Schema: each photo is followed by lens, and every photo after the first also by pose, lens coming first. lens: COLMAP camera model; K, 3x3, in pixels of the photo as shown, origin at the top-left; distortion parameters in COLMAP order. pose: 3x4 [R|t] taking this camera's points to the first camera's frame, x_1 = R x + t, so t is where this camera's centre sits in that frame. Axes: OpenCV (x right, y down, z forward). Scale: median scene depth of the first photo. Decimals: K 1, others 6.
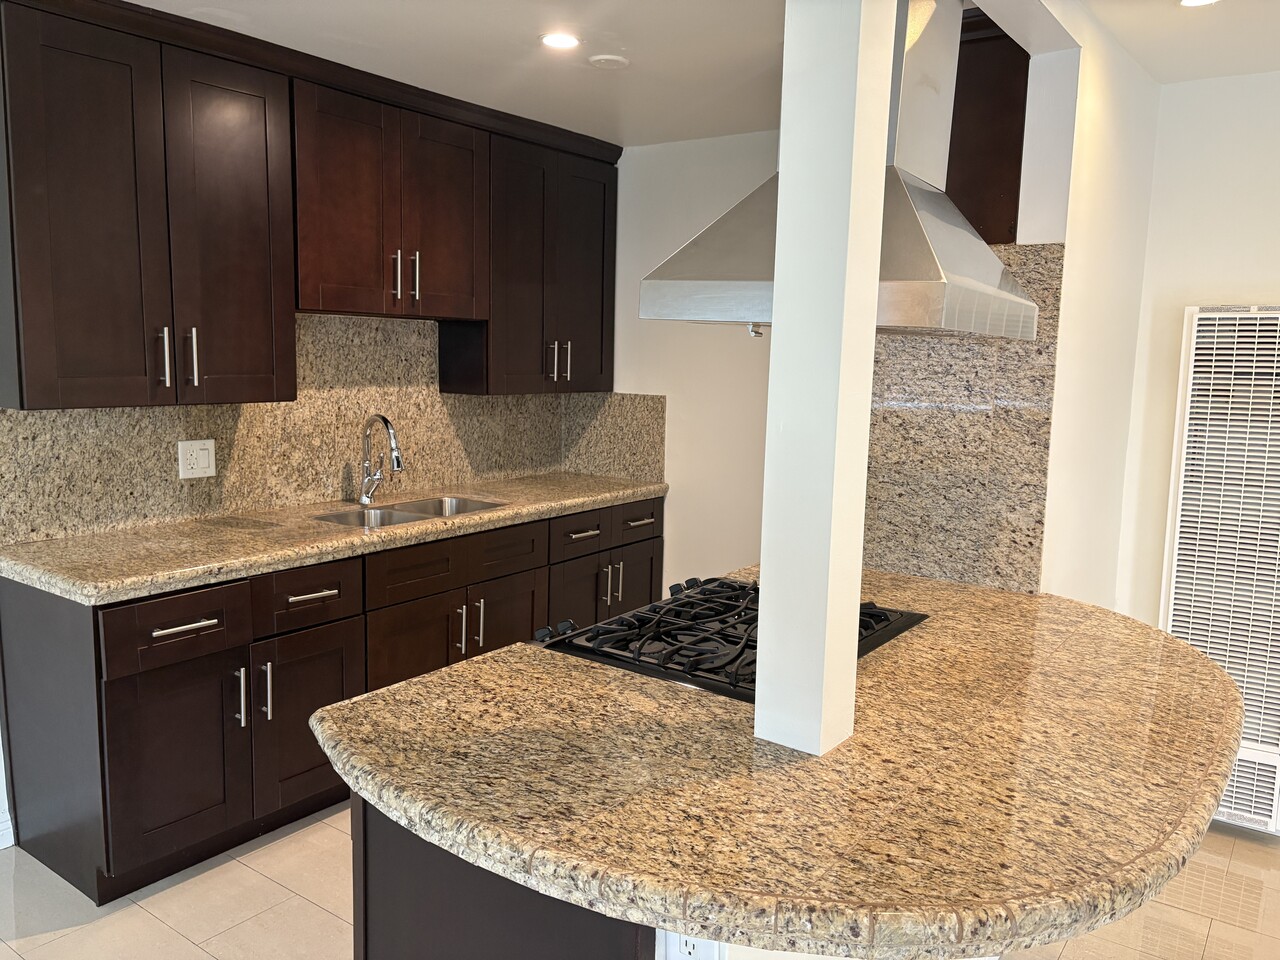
lens RADIAL K [[963.5, 0, 637.2], [0, 963.5, 482.7], [0, 0, 1]] dist [0.049291, -0.059979]
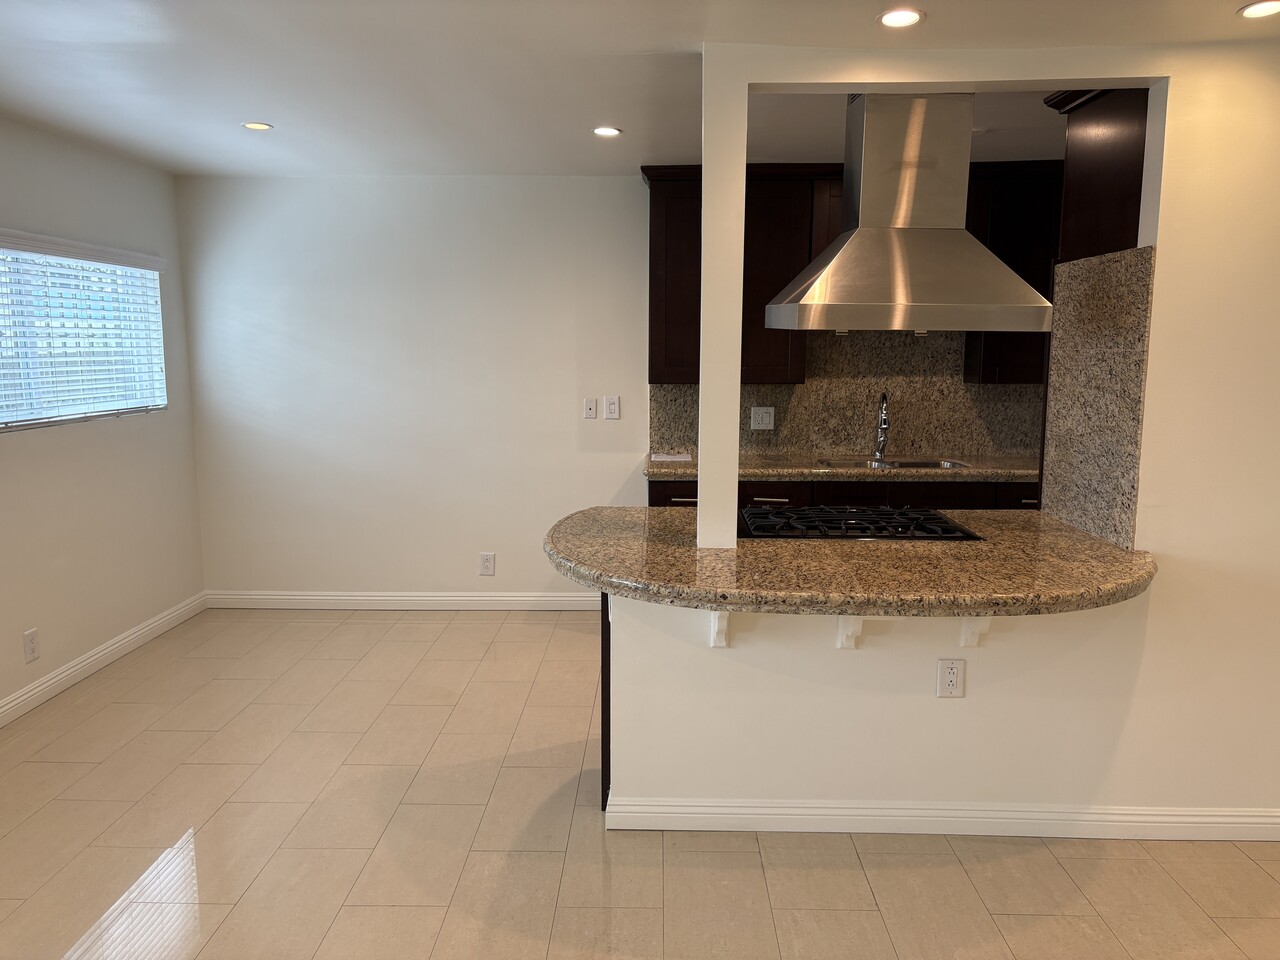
lens RADIAL K [[963.5, 0, 638.0], [0, 963.5, 481.2], [0, 0, 1]] dist [0.049291, -0.059979]
pose [[0.565111, 0.092832, -0.819775, 0.872507], [-0.100153, 0.994020, 0.043524, 0.035792], [0.818913, 0.057507, 0.571029, -0.123273]]
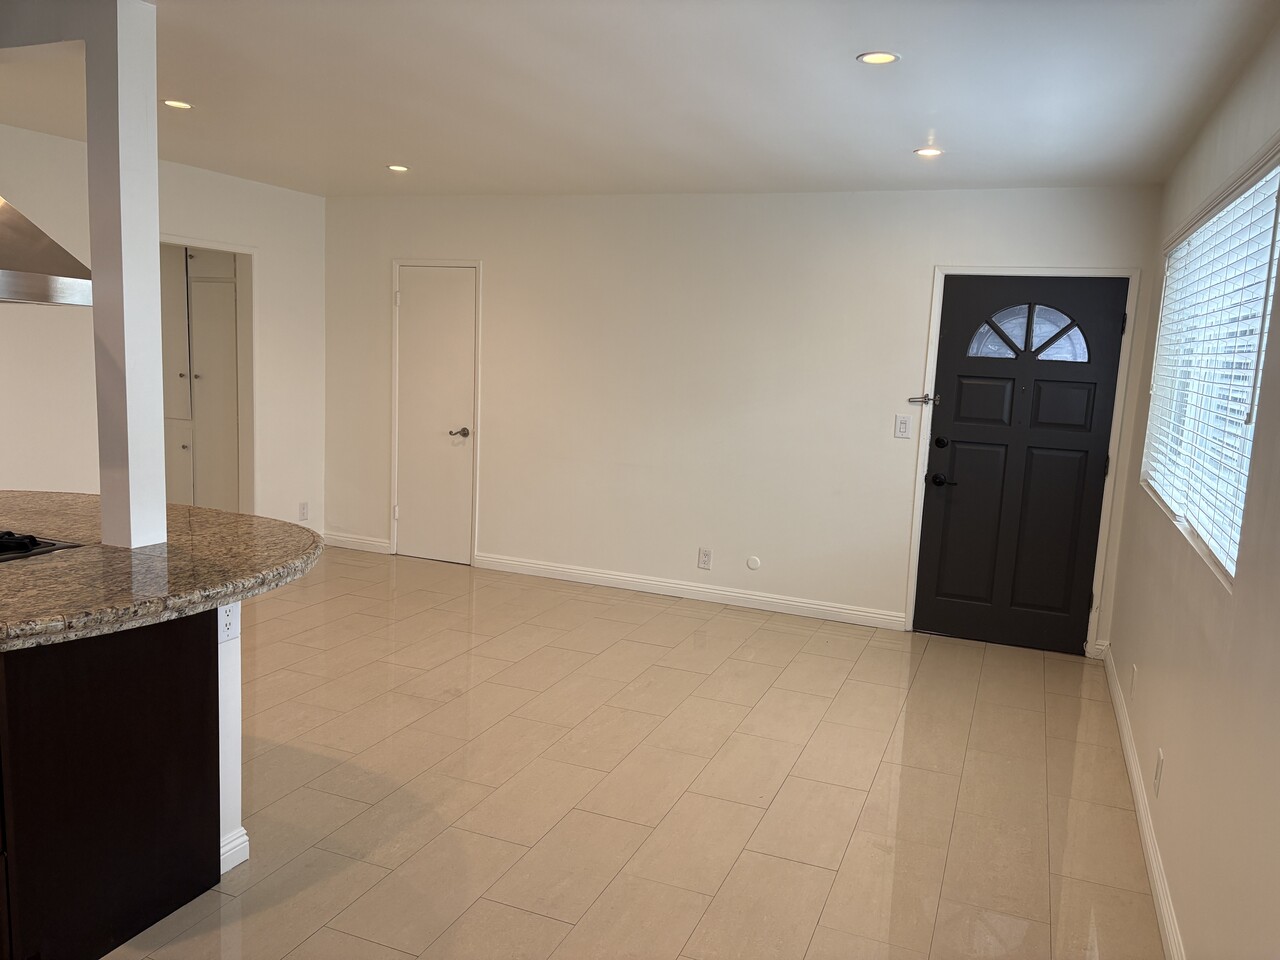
lens RADIAL K [[963.5, 0, 640.8], [0, 963.5, 479.6], [0, 0, 1]] dist [0.049291, -0.059979]
pose [[-0.238657, -0.169522, 0.956193, -0.901032], [0.076256, 0.978333, 0.192480, -0.063056], [-0.968105, 0.118852, -0.220559, 0.256329]]
